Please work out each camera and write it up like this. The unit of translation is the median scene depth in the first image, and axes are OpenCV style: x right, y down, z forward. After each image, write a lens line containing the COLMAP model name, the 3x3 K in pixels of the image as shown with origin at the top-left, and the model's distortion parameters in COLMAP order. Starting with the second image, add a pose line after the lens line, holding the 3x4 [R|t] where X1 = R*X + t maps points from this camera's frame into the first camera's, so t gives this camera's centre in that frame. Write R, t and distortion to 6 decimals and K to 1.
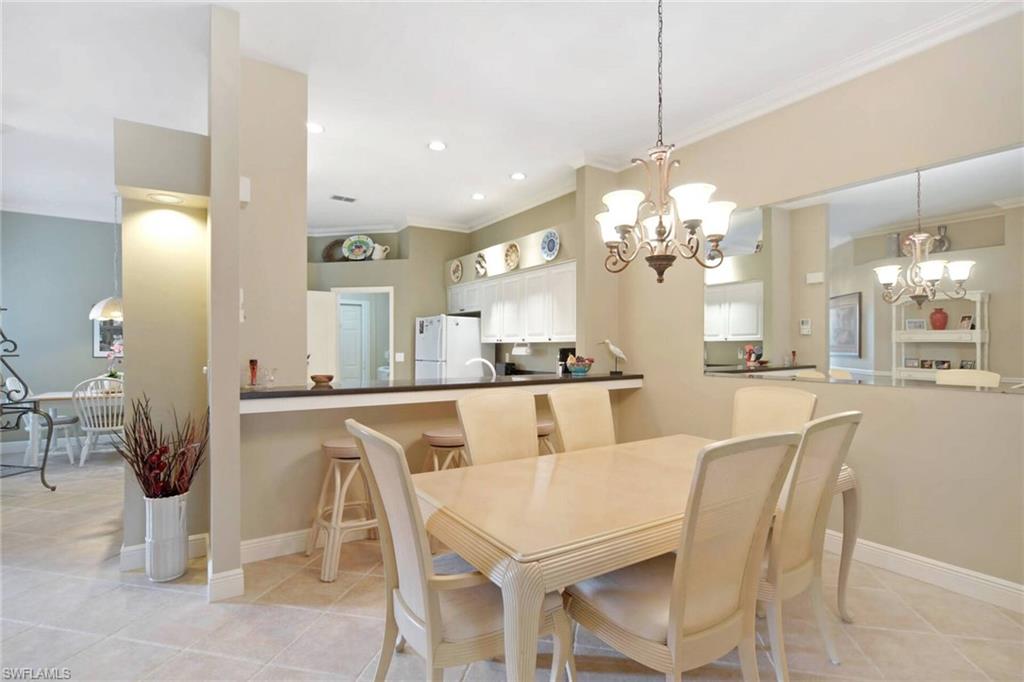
lens RADIAL K [[500.0, 0, 512.0], [0, 500.0, 341.0], [0, 0, 1]] dist [-0.000120, -0.000099]
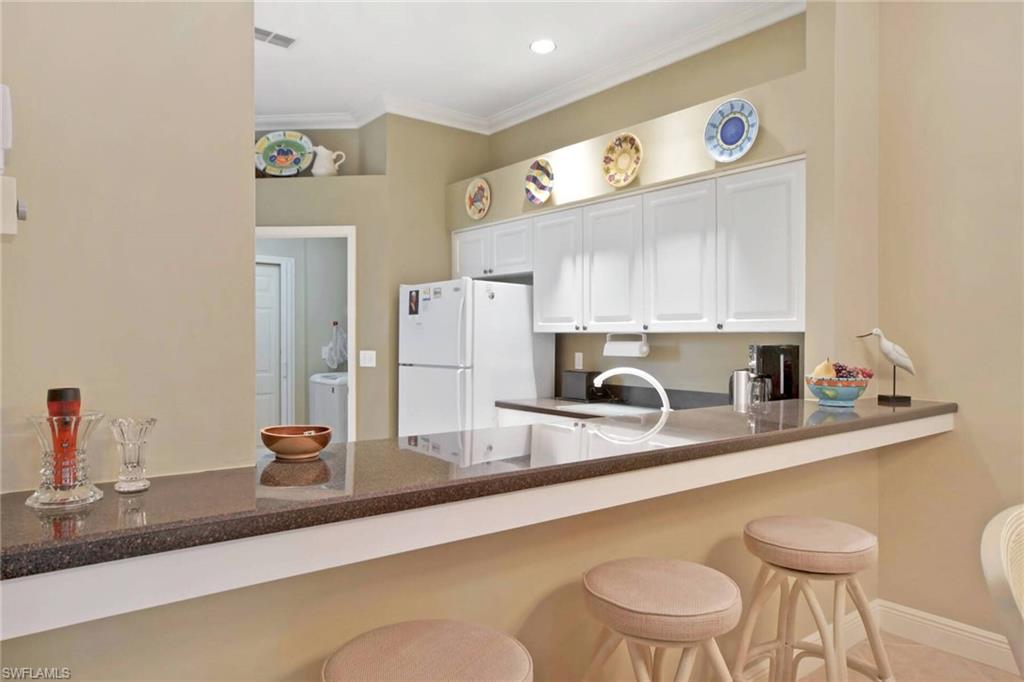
lens RADIAL K [[659.0, 0, 512.0], [0, 659.0, 341.0], [0, 0, 1]] dist [0.000330, -0.000399]
pose [[0.994737, 0.006679, 0.102242, -0.160091], [-0.008194, 0.999863, 0.014410, 0.002559], [-0.102132, -0.015172, 0.994655, 0.317611]]
